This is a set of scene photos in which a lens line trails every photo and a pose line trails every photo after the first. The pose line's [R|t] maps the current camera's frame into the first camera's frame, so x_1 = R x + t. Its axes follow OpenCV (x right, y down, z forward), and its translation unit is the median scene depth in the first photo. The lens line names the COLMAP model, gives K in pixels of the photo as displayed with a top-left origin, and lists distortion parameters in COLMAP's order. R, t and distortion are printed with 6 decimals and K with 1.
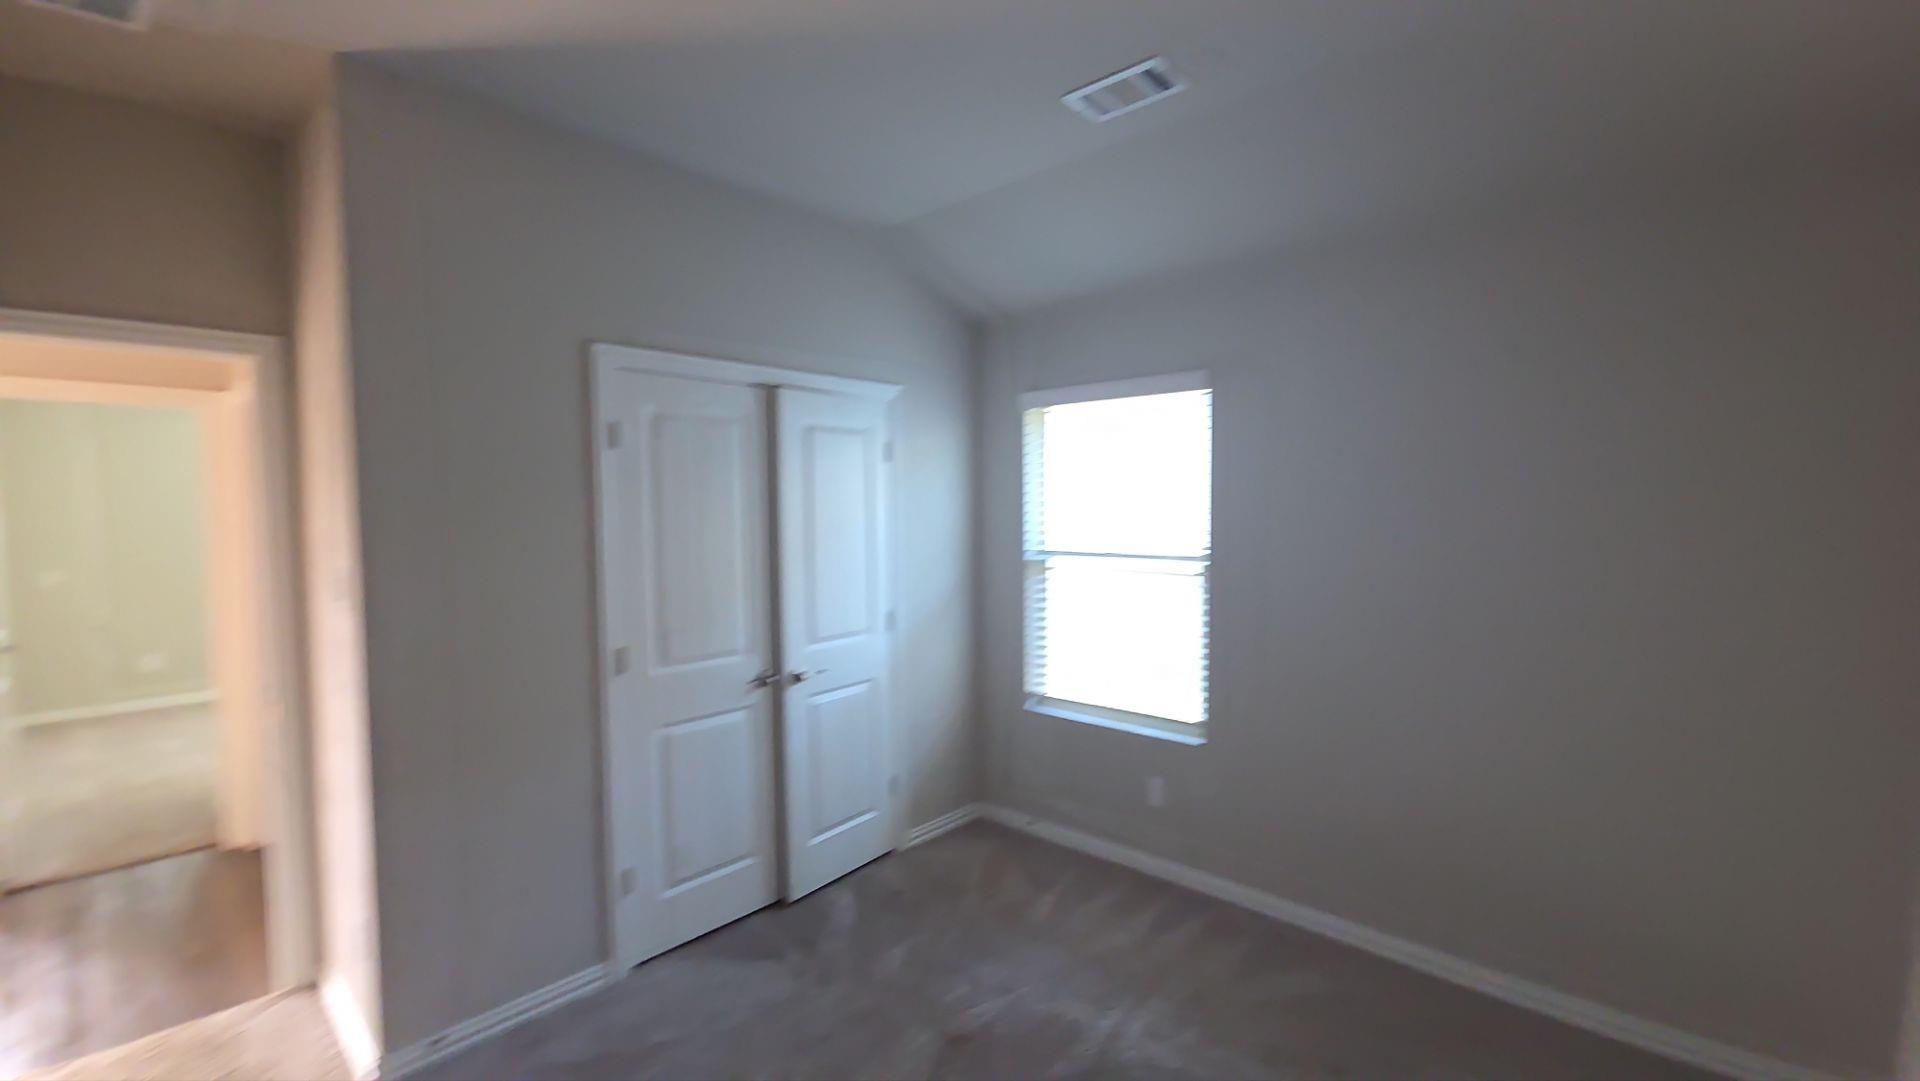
lens RADIAL K [[785.7, 0, 968.6], [0, 785.7, 536.6], [0, 0, 1]] dist [0.013647, 0.000215]
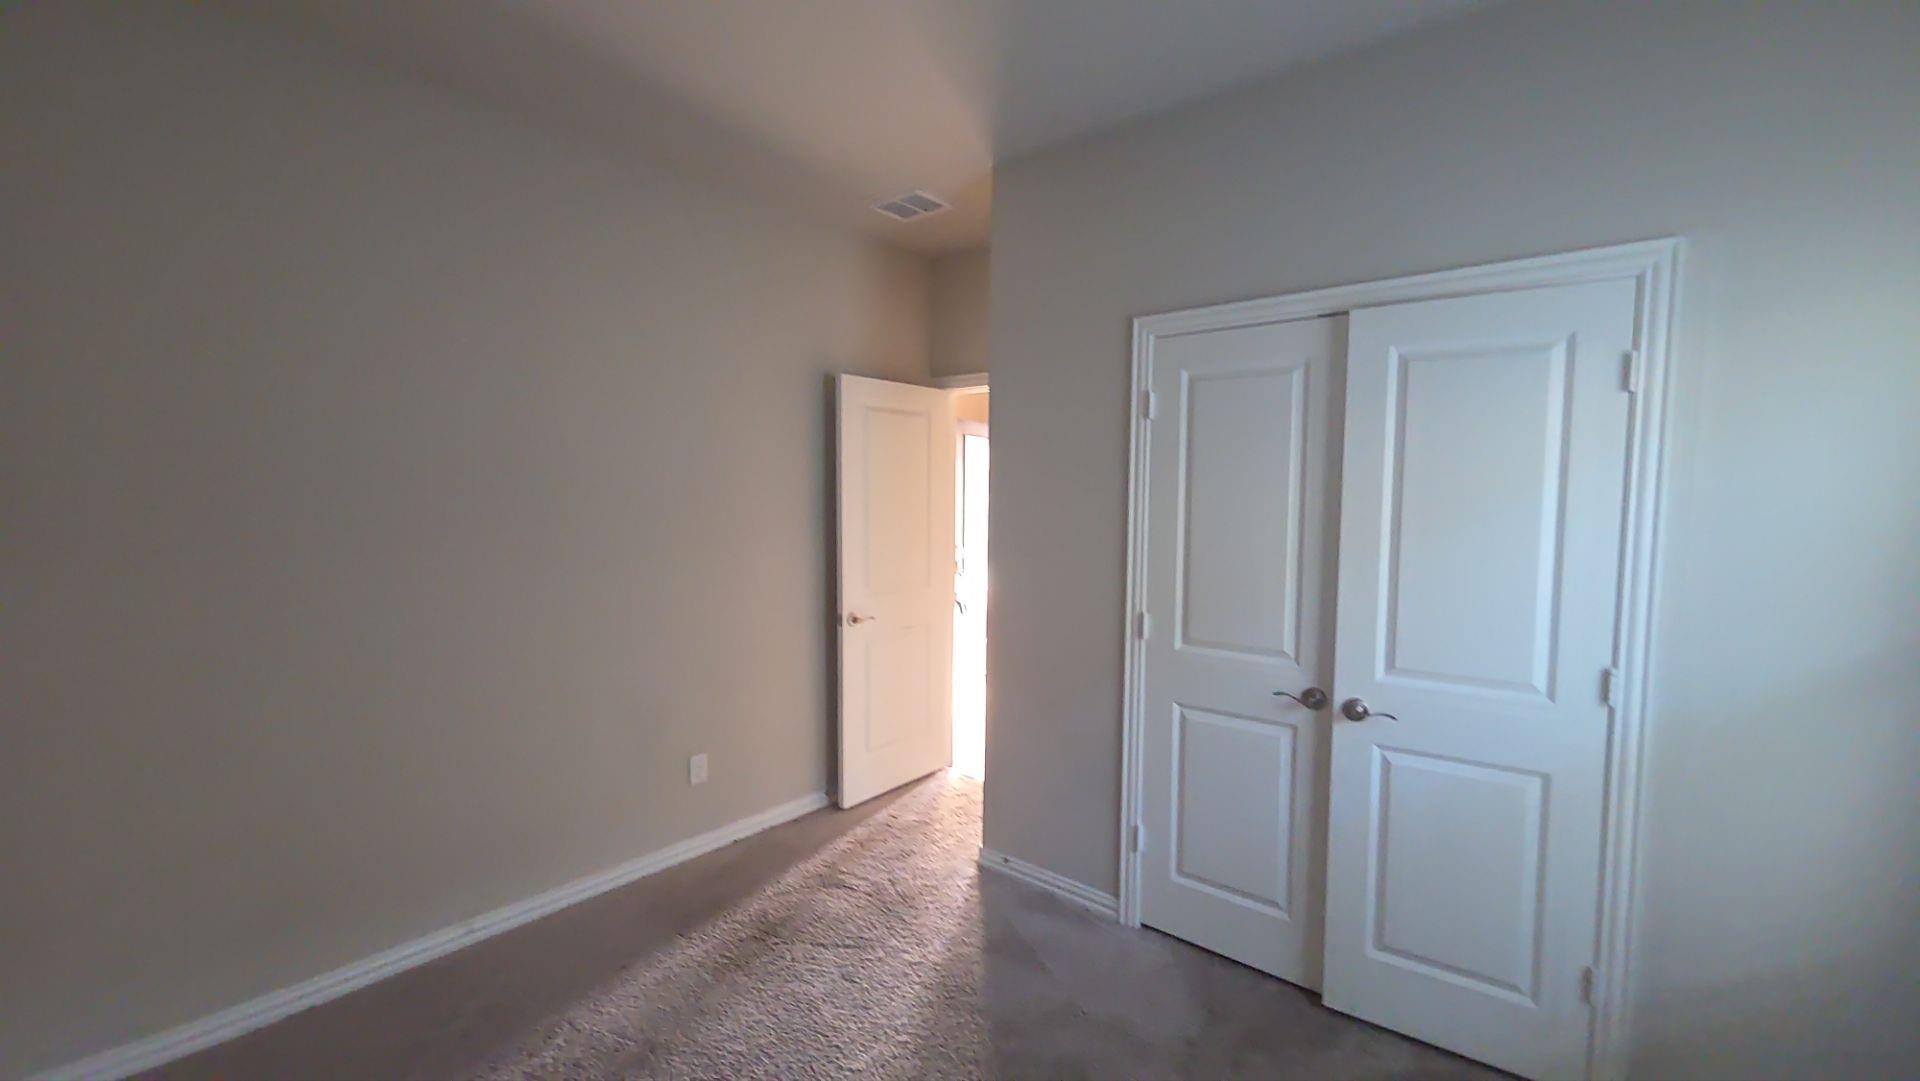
lens RADIAL K [[785.7, 0, 957.1], [0, 785.7, 547.8], [0, 0, 1]] dist [0.013647, 0.000215]
pose [[0.039572, 0.077412, -0.996214, 0.499978], [-0.057241, 0.995533, 0.075086, -0.005605], [0.997576, 0.054053, 0.043827, 0.625694]]
